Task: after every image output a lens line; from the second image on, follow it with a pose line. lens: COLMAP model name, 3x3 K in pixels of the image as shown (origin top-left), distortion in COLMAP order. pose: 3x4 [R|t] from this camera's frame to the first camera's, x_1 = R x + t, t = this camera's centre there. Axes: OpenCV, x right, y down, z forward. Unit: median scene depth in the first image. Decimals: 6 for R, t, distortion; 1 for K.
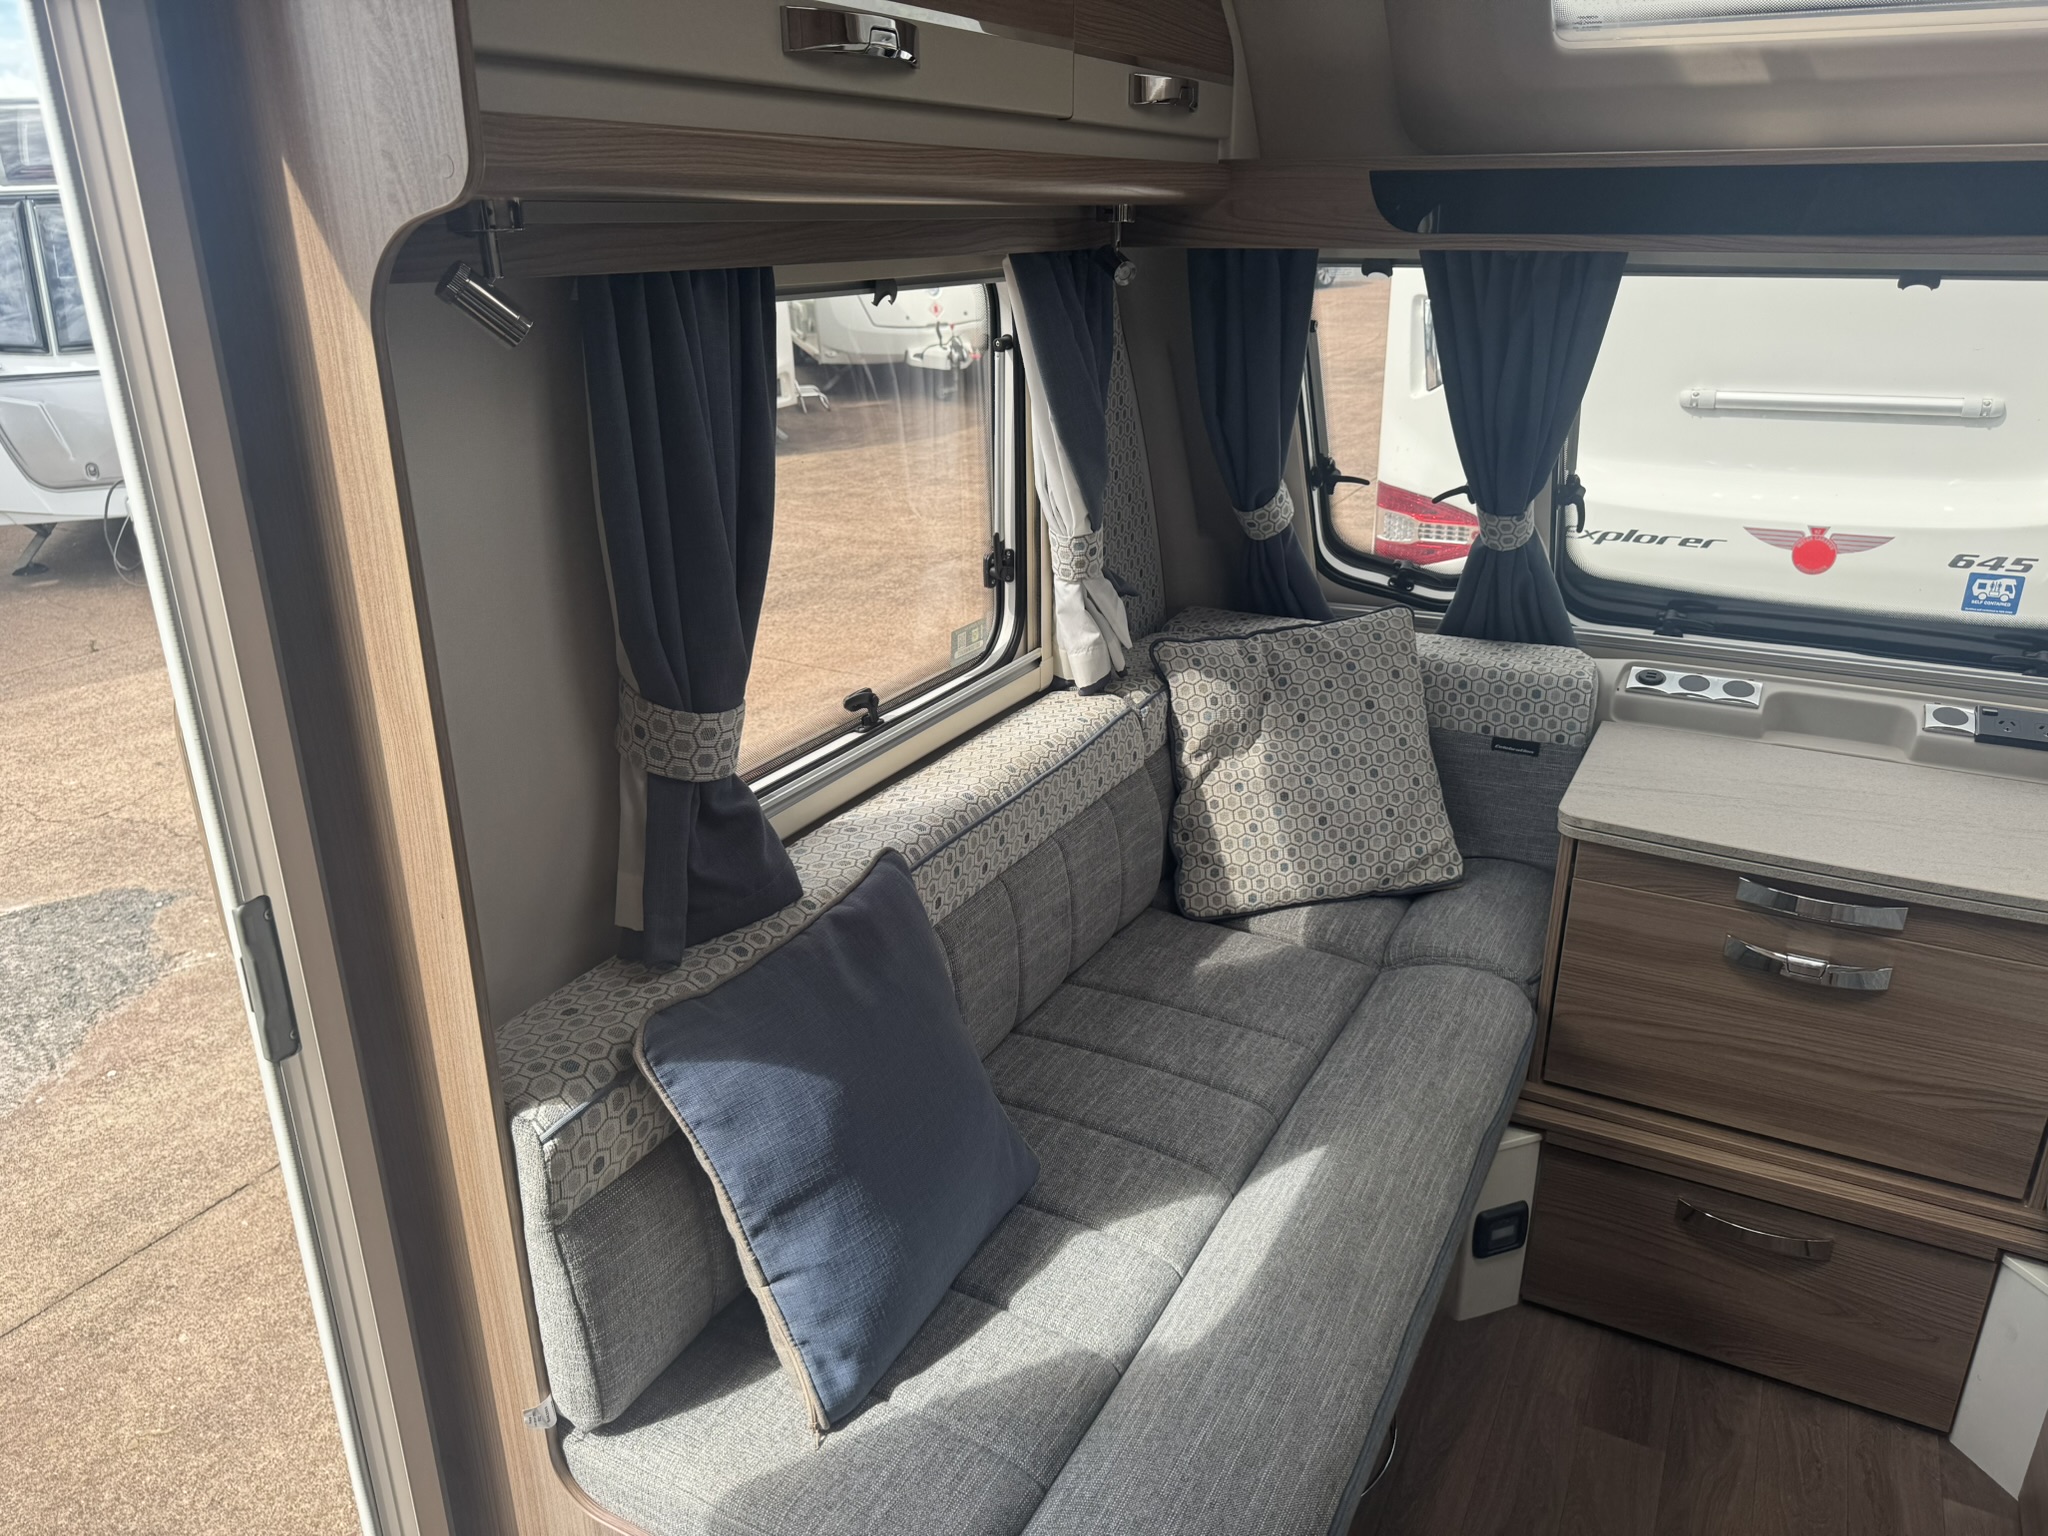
lens RADIAL K [[1463.1, 0, 1024.0], [0, 1463.1, 768.0], [0, 0, 1]] dist [-0.002372, -0.002746]
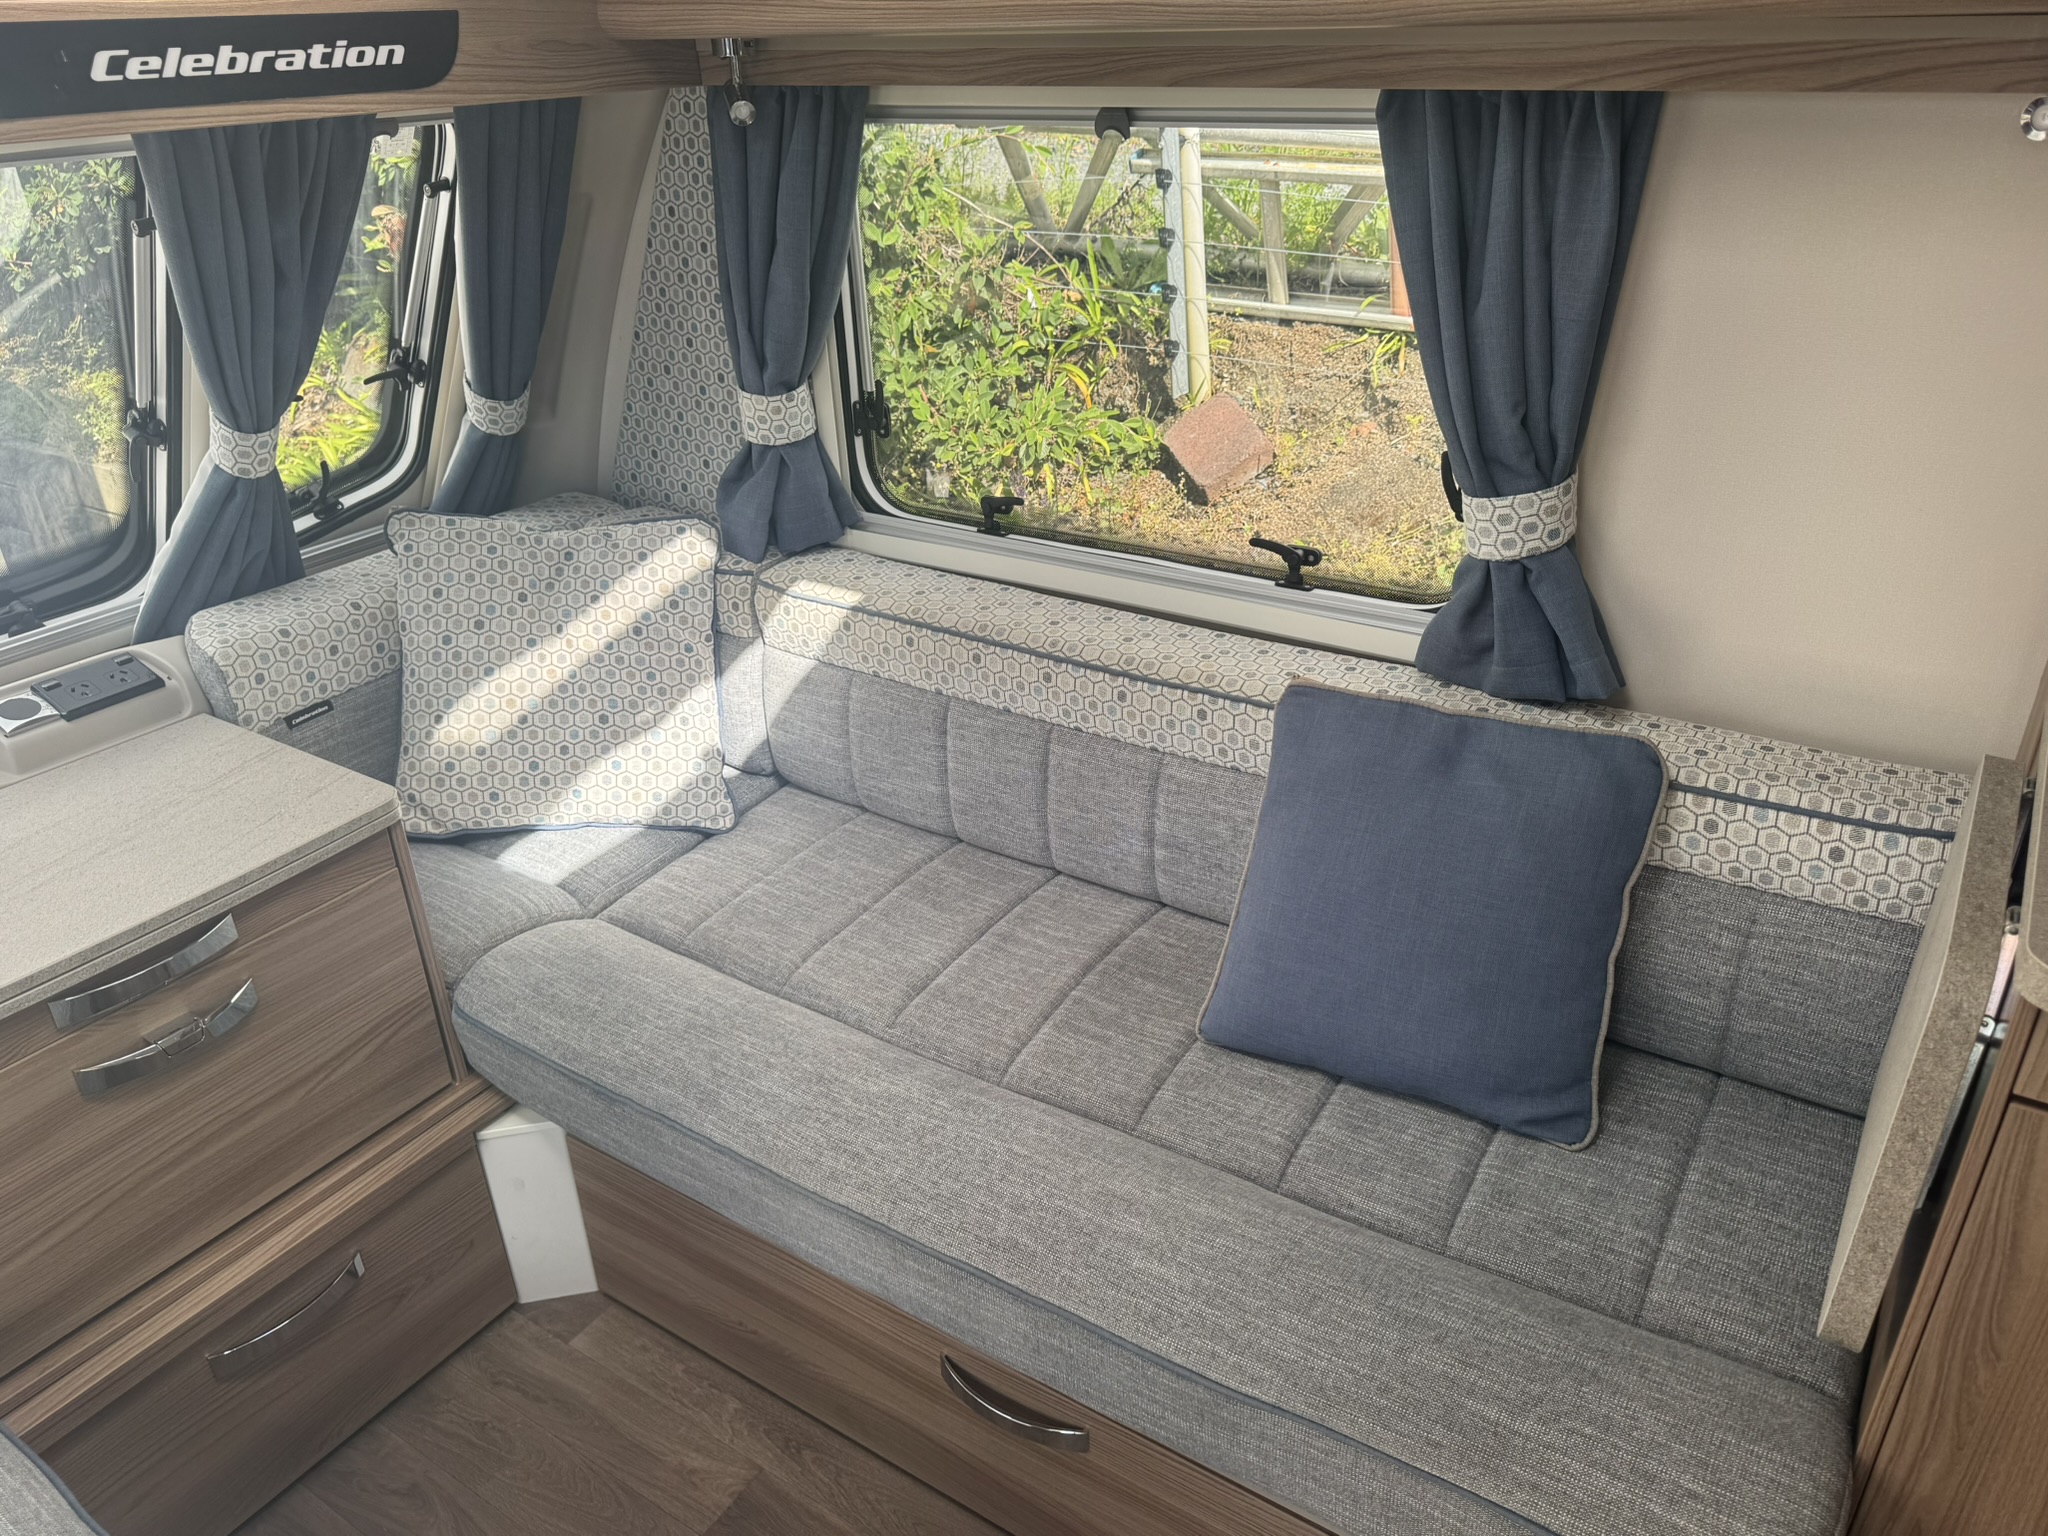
lens RADIAL K [[1467.7, 0, 1024.0], [0, 1467.7, 768.0], [0, 0, 1]] dist [0.100629, -0.084496]
pose [[0.107332, -0.456135, 0.883414, -0.082388], [0.384030, 0.838607, 0.386341, -0.118287], [-0.917061, 0.297790, 0.265179, 0.248761]]
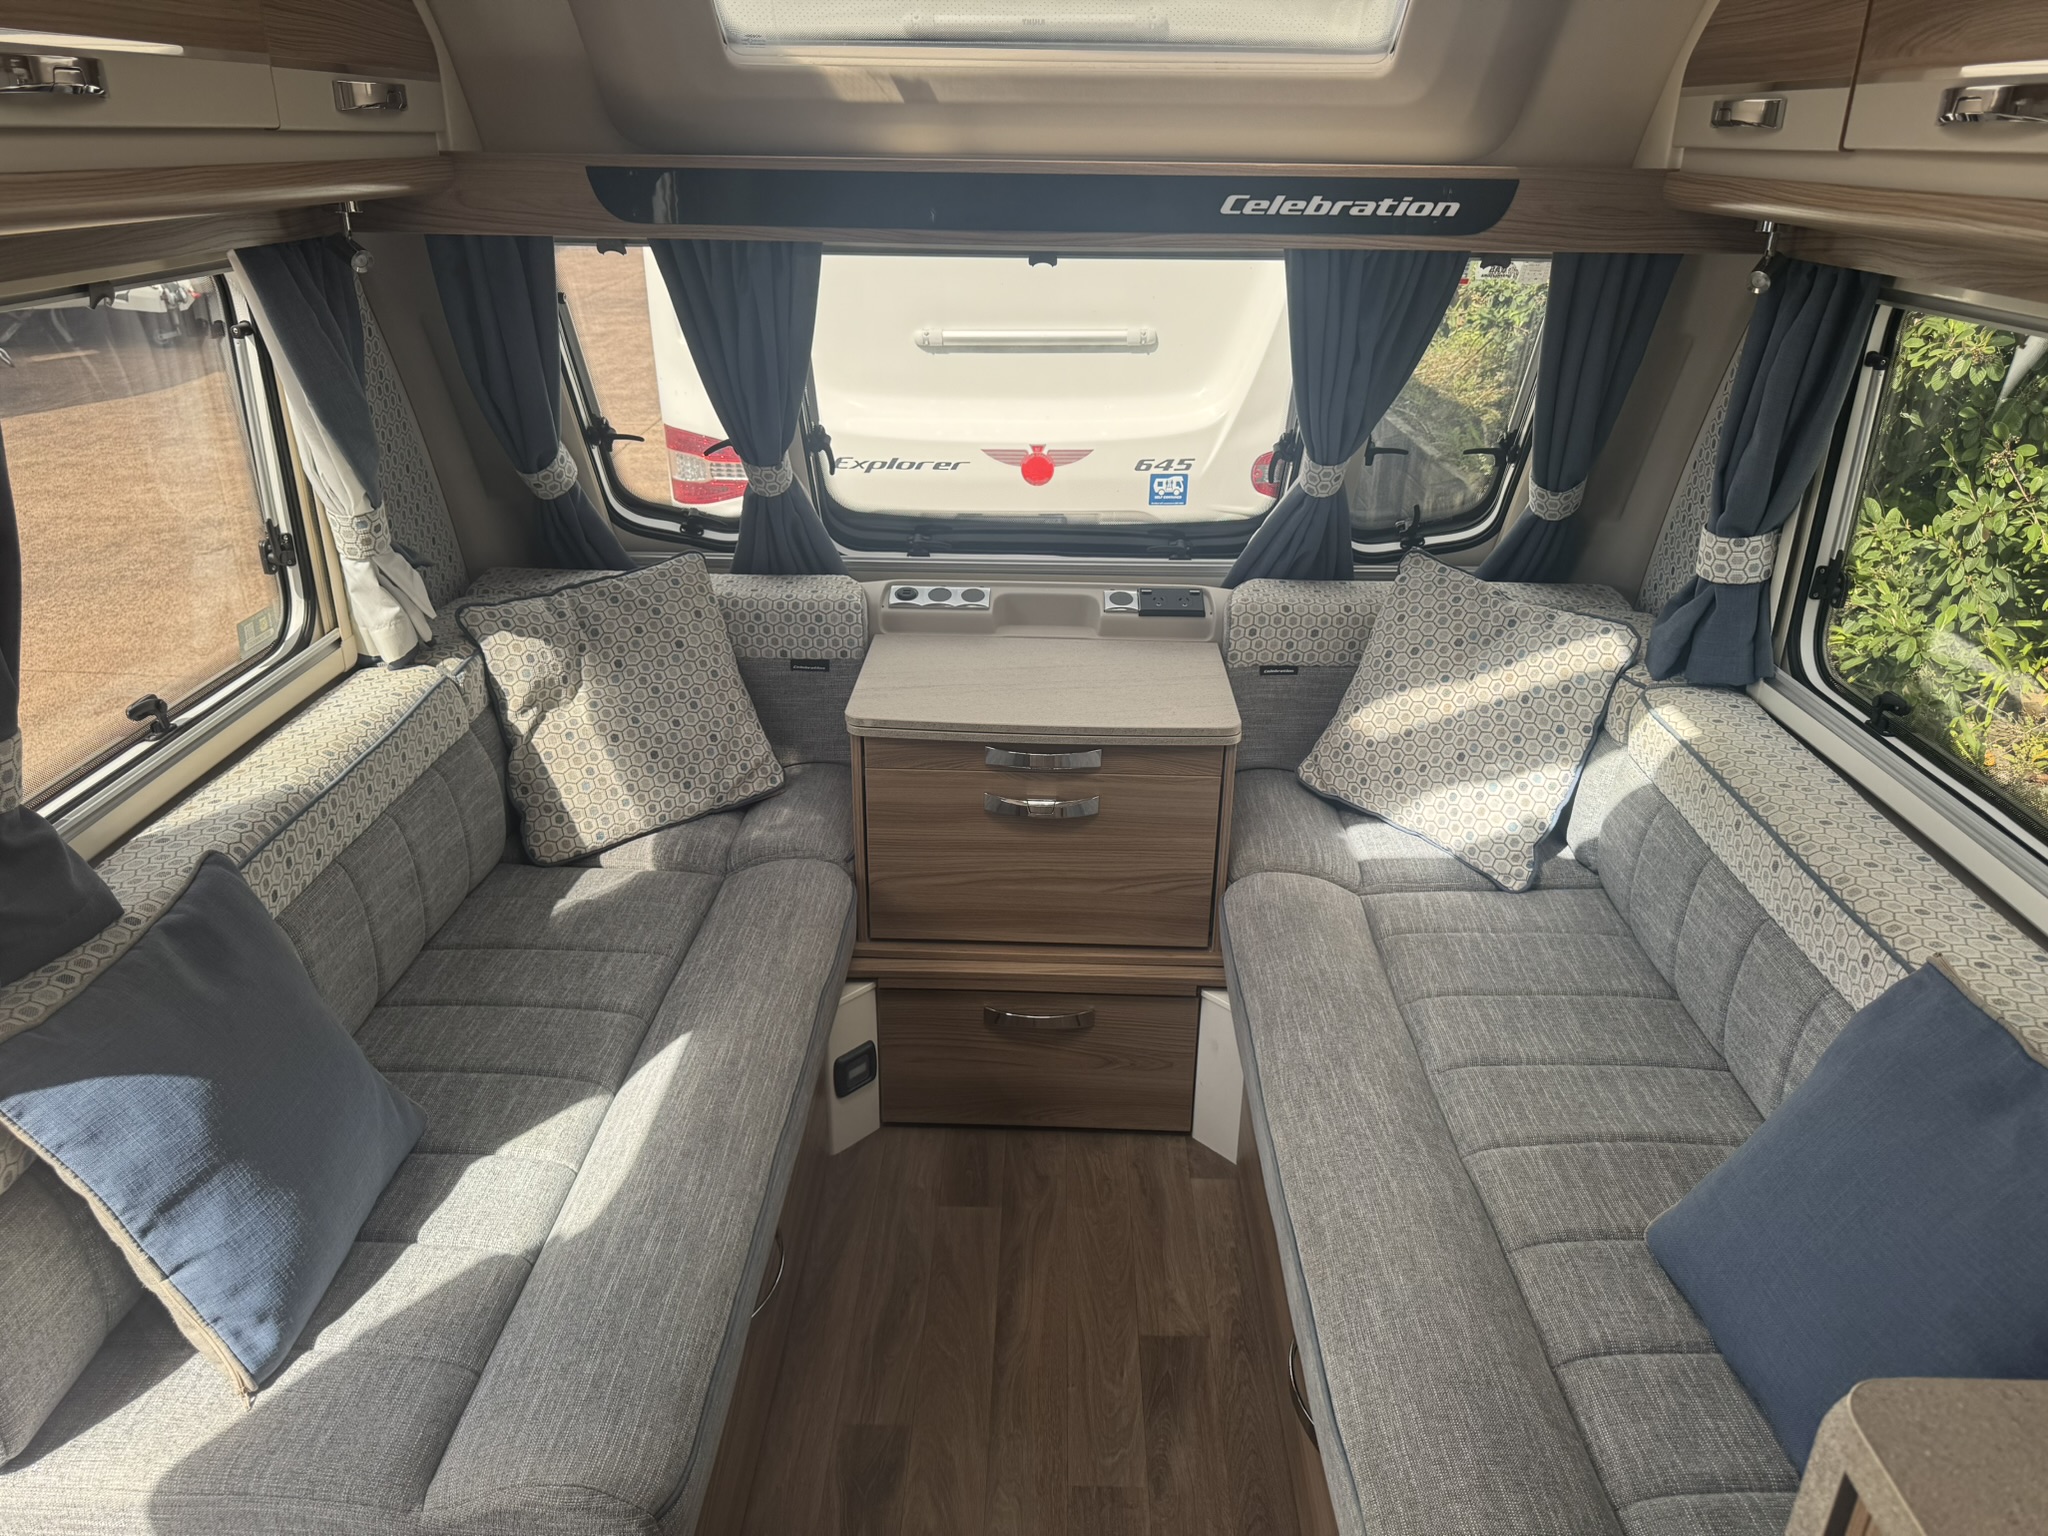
lens RADIAL K [[1425.1, 0, 1024.0], [0, 1425.1, 768.0], [0, 0, 1]] dist [0.111546, -0.178971]
pose [[0.892755, -0.163739, 0.419735, -0.001499], [0.142829, 0.986426, 0.081015, -0.001943], [-0.427303, -0.012376, 0.904024, -0.114465]]
